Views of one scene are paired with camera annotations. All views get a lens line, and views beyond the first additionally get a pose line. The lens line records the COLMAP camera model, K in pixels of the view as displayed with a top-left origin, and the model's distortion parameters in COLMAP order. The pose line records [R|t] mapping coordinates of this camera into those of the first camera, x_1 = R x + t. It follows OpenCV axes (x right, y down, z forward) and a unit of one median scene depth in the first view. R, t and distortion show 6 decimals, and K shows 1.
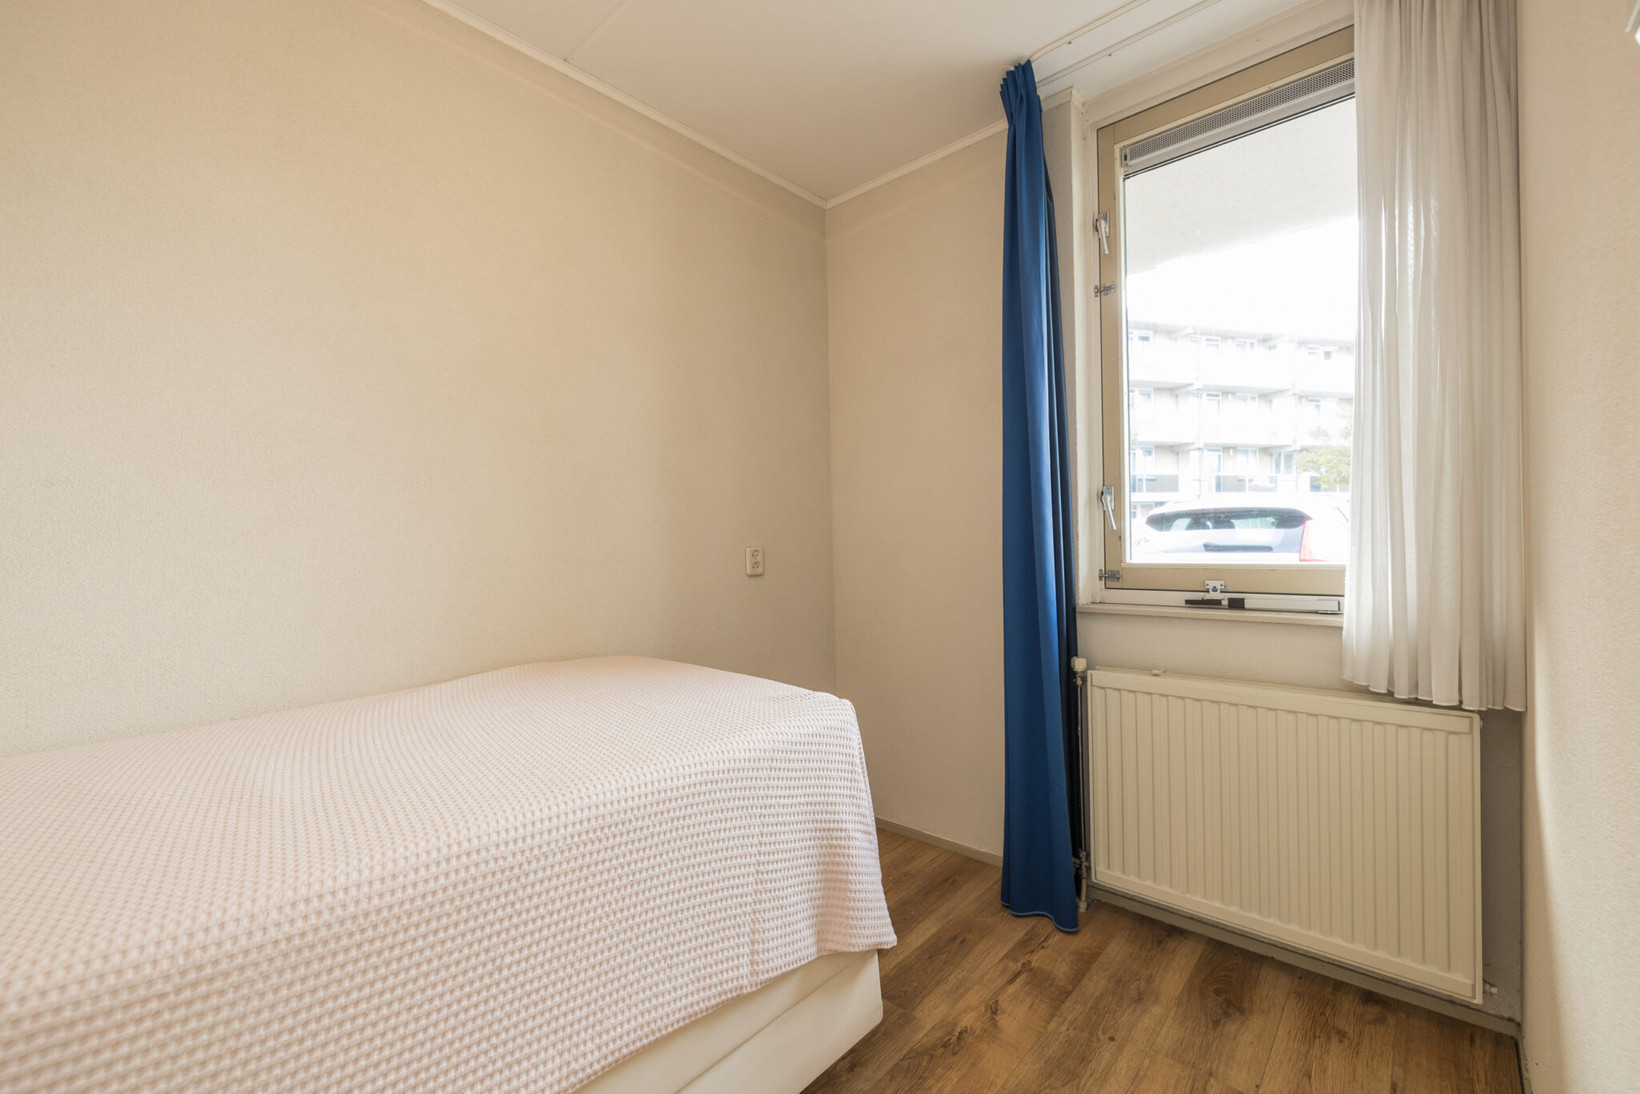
lens RADIAL K [[706.8, 0, 806.6], [0, 706.8, 557.8], [0, 0, 1]] dist [-0.003454, -0.000031]
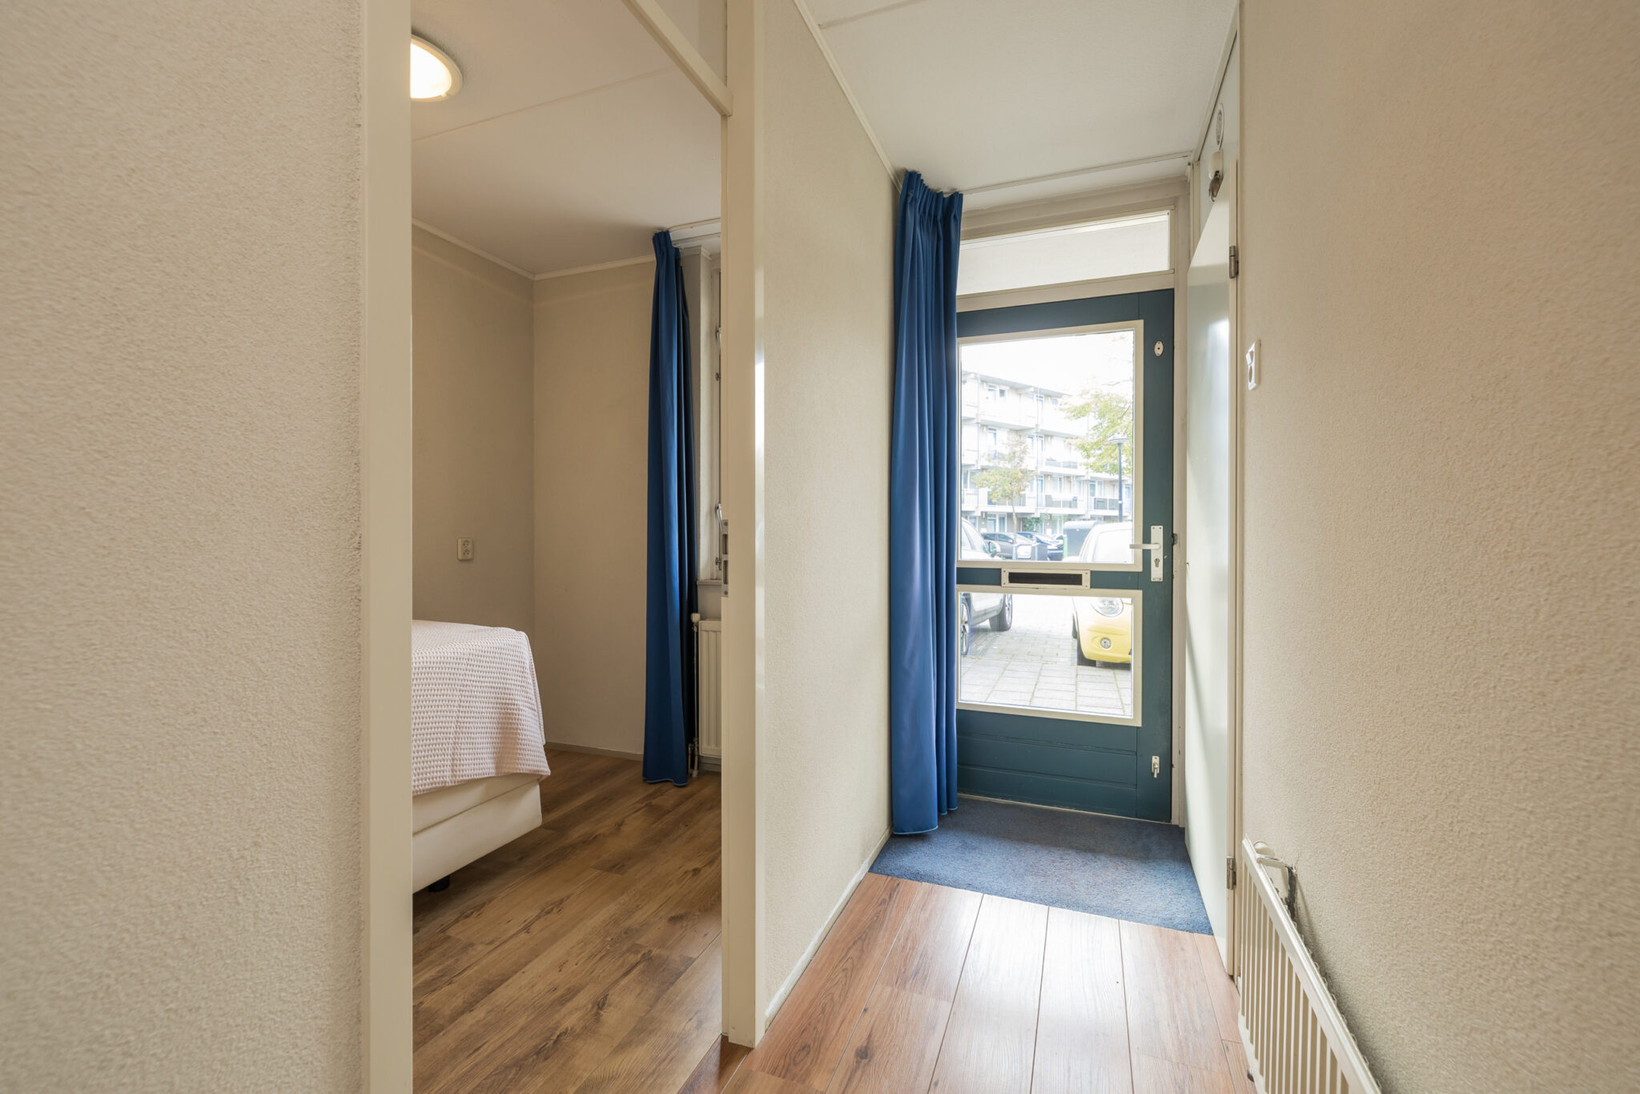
lens RADIAL K [[706.8, 0, 821.6], [0, 706.8, 539.8], [0, 0, 1]] dist [-0.003454, -0.000031]
pose [[0.928266, 0.018734, 0.371445, 0.065350], [-0.009959, 0.999625, -0.025528, 0.017255], [-0.371784, 0.019997, 0.928104, -0.578593]]
